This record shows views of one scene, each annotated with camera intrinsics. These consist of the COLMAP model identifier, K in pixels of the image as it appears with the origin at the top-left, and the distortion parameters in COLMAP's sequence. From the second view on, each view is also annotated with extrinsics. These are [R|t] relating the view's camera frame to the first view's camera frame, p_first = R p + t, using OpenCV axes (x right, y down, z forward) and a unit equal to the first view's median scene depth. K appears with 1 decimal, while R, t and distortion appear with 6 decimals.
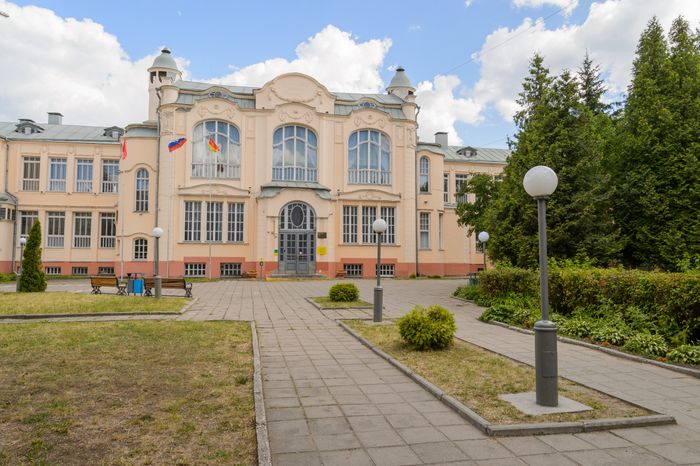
lens RADIAL K [[472.1, 0, 349.0], [0, 472.1, 235.5], [0, 0, 1]] dist [0.003284, -0.029211]
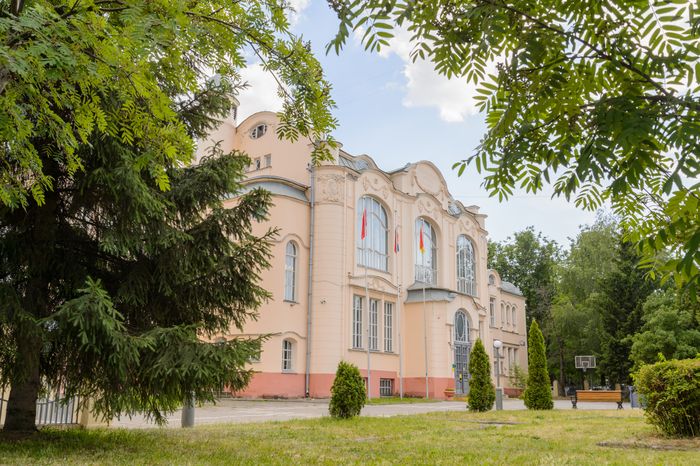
lens RADIAL K [[645.0, 0, 351.3], [0, 645.0, 235.6], [0, 0, 1]] dist [-0.006558, -0.086337]
pose [[0.751594, 0.165020, 0.638651, -1.006810], [-0.053468, 0.980257, -0.190363, 0.031975], [-0.657455, 0.108929, 0.745578, 0.211980]]
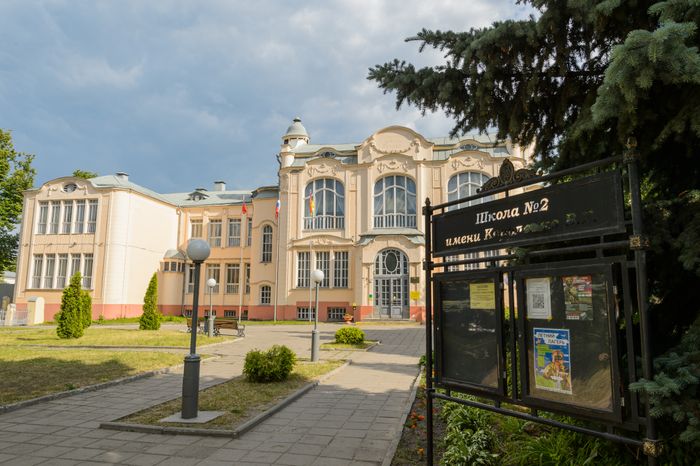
lens RADIAL K [[487.1, 0, 357.8], [0, 487.1, 236.0], [0, 0, 1]] dist [-0.002156, -0.004935]
pose [[0.927191, -0.050986, -0.371102, 0.212392], [0.018771, 0.995773, -0.089912, -0.002735], [0.374117, 0.076399, 0.924229, -0.020010]]
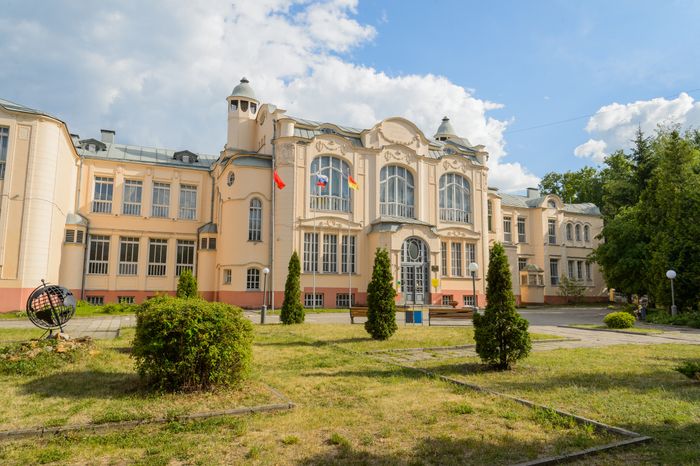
lens RADIAL K [[465.5, 0, 349.1], [0, 465.5, 237.4], [0, 0, 1]] dist [0.000503, -0.024557]
pose [[0.972765, 0.033930, 0.229299, -0.473961], [-0.020113, 0.997853, -0.062329, -0.001049], [-0.230921, 0.056020, 0.971358, 0.004791]]
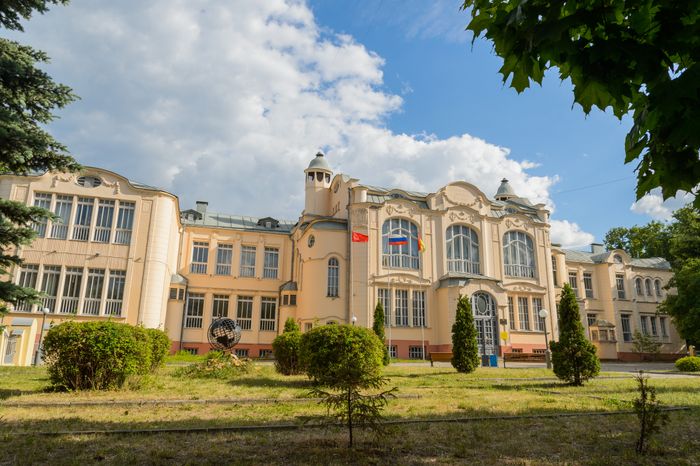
lens RADIAL K [[465.5, 0, 349.1], [0, 465.5, 237.4], [0, 0, 1]] dist [0.000503, -0.024557]
pose [[0.993479, 0.039441, 0.106980, -0.525442], [-0.018399, 0.981425, -0.190964, 0.019712], [-0.112524, 0.187750, 0.975750, -0.076304]]
